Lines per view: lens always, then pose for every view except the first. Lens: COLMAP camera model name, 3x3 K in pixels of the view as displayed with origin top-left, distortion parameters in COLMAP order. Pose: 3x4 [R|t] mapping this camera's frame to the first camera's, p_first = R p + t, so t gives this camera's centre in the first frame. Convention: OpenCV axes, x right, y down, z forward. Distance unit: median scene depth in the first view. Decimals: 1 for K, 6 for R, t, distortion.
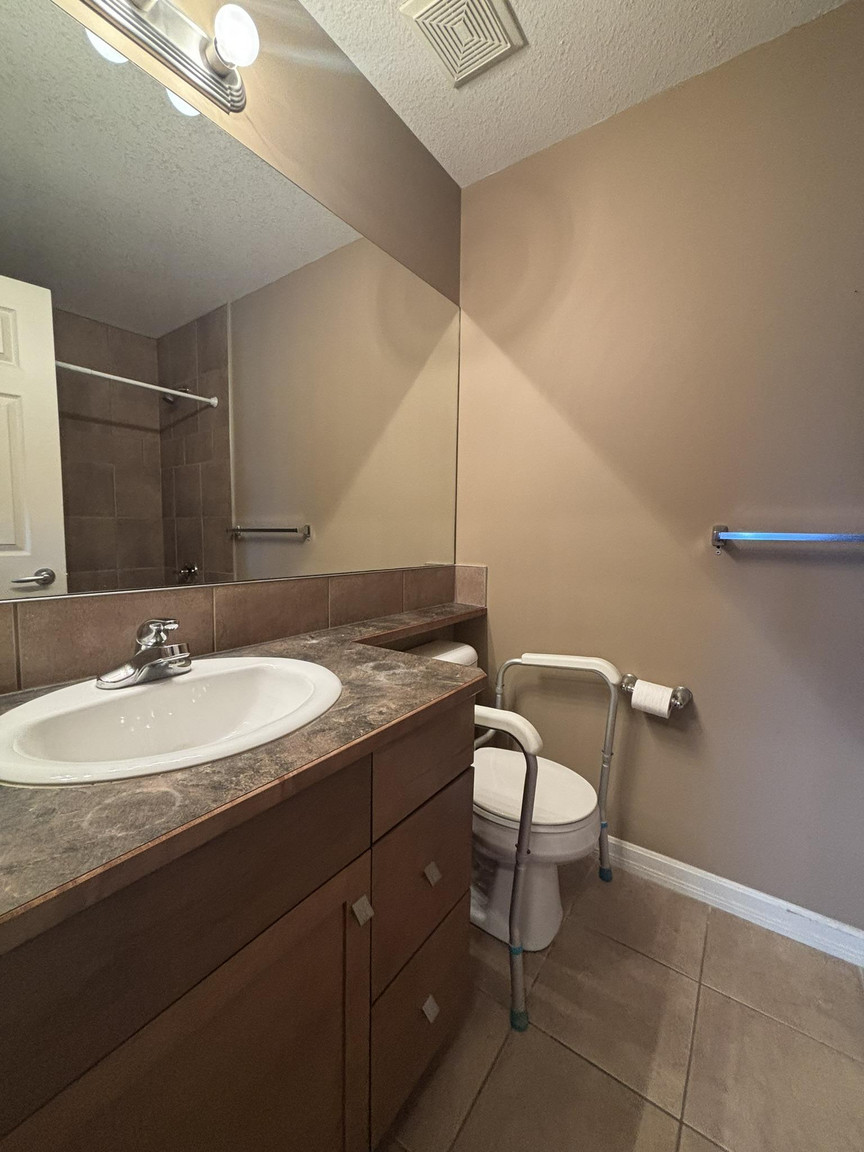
lens RADIAL K [[466.9, 0, 435.3], [0, 466.9, 574.7], [0, 0, 1]] dist [0.001969, 0.000949]
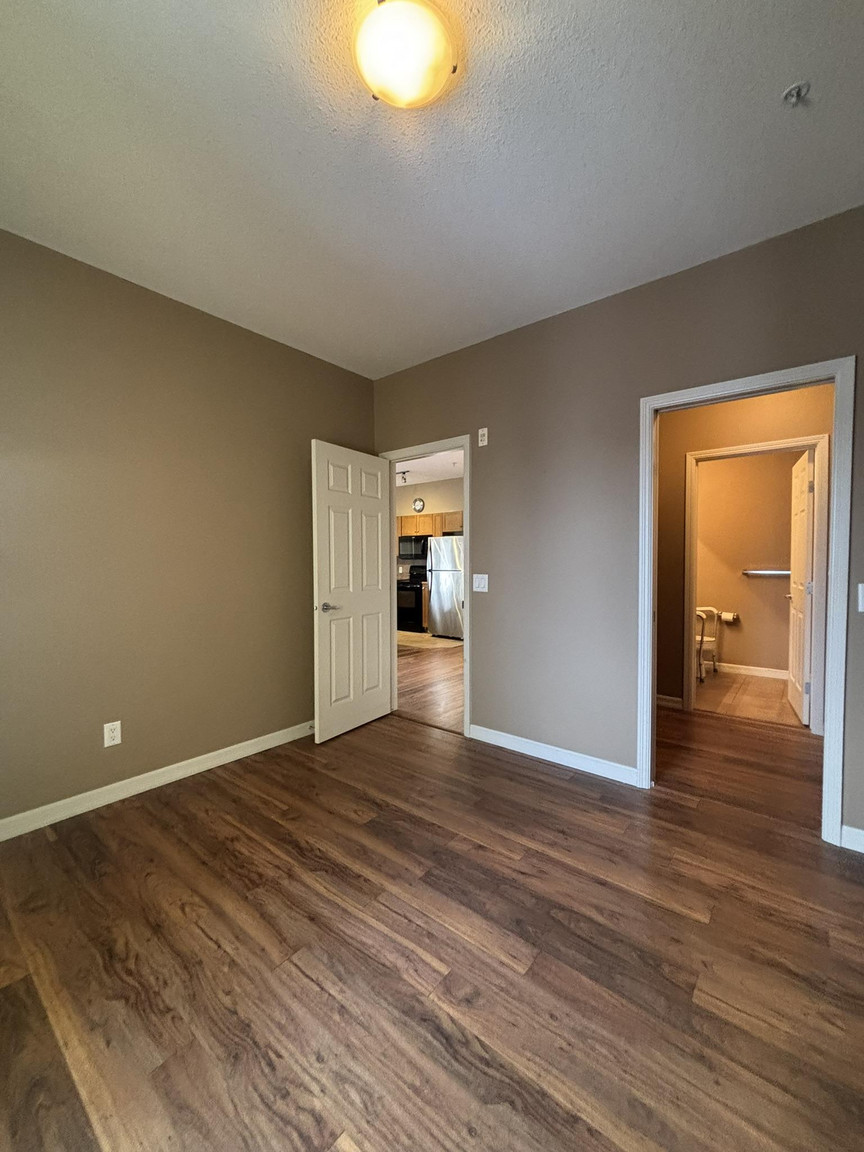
lens RADIAL K [[472.8, 0, 439.7], [0, 472.8, 576.7], [0, 0, 1]] dist [0.001992, 0.000433]
pose [[0.997849, -0.023523, -0.061192, -1.564013], [0.020193, 0.998310, -0.054489, 0.104510], [0.062370, 0.053136, 0.996638, -2.876924]]
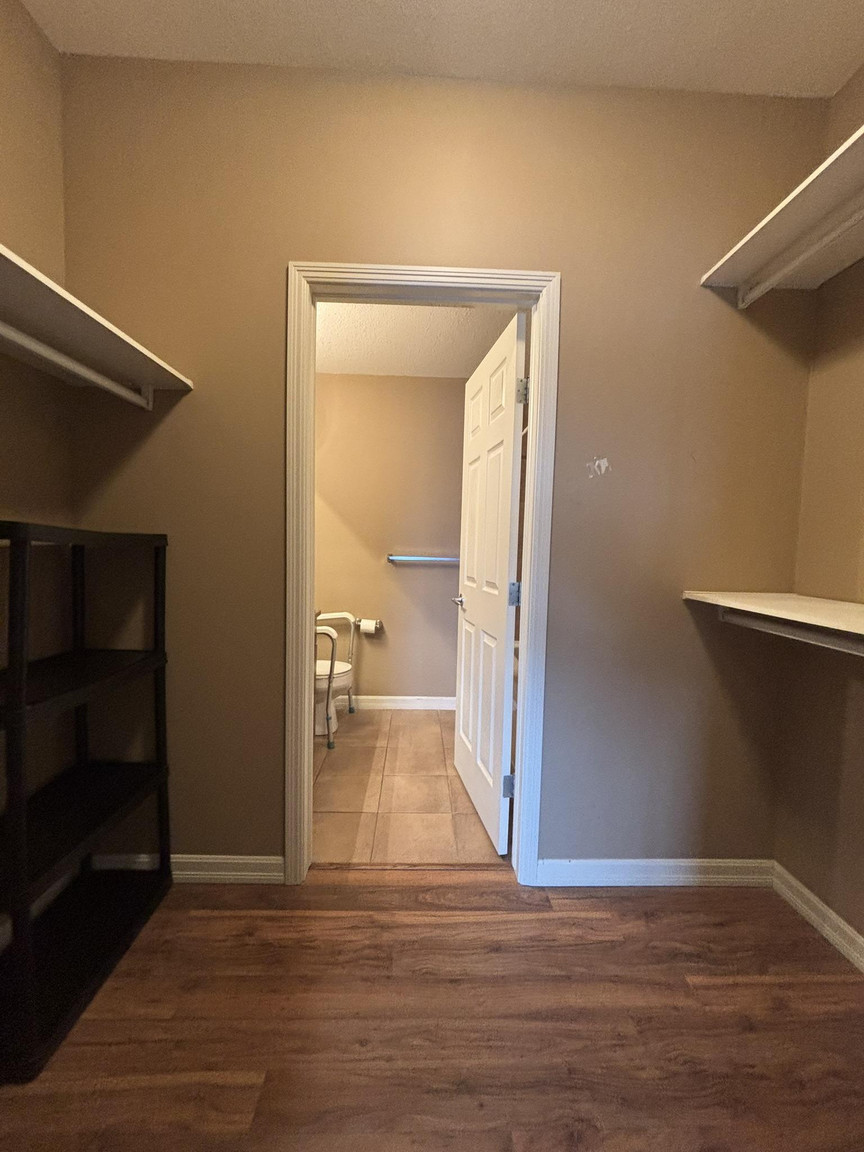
lens RADIAL K [[472.8, 0, 439.7], [0, 472.8, 576.7], [0, 0, 1]] dist [0.001992, 0.000433]
pose [[0.795336, -0.043665, 0.604595, -0.684529], [0.041570, 0.998983, 0.017465, -0.014463], [-0.604742, 0.011243, 0.796342, -1.130007]]
